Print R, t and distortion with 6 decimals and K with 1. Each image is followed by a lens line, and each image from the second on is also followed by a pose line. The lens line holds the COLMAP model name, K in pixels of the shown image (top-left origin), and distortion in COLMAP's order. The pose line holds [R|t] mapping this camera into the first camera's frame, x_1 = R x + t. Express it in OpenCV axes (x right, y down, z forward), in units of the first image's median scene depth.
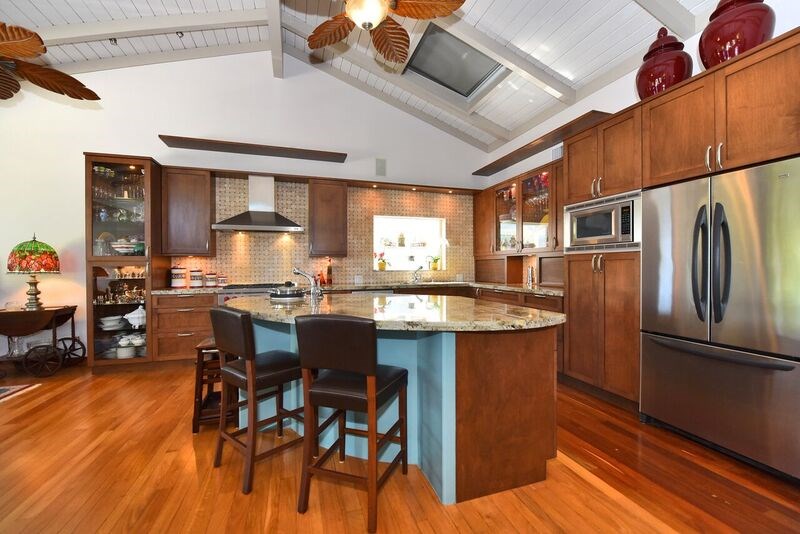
lens RADIAL K [[327.7, 0, 401.4], [0, 327.7, 266.7], [0, 0, 1]] dist [-0.003575, -0.000680]
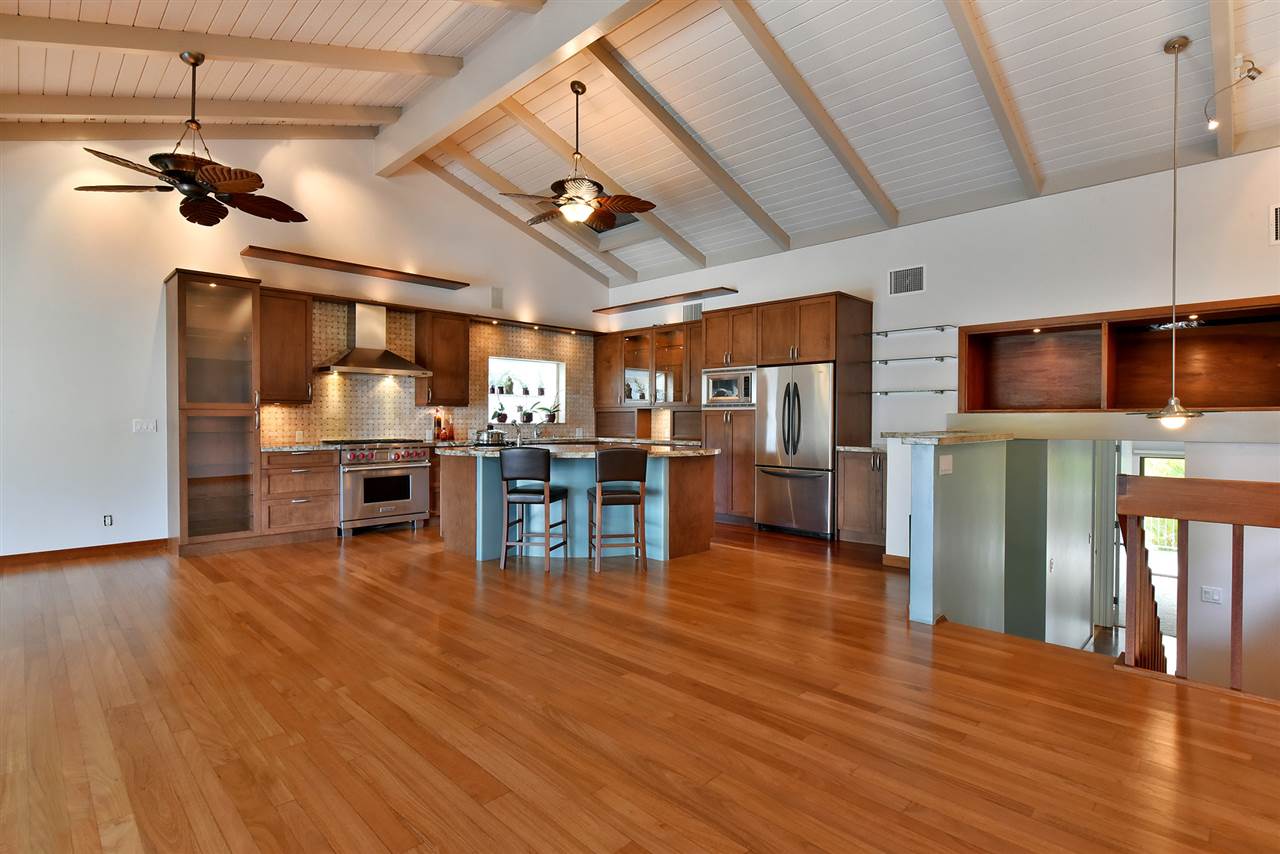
lens RADIAL K [[587.8, 0, 666.9], [0, 587.8, 419.2], [0, 0, 1]] dist [0.003911, -0.000062]
pose [[0.877950, 0.006965, 0.478702, -0.472186], [-0.006690, 0.999975, -0.002281, 0.001503], [-0.478705, -0.001200, 0.877975, -0.602419]]
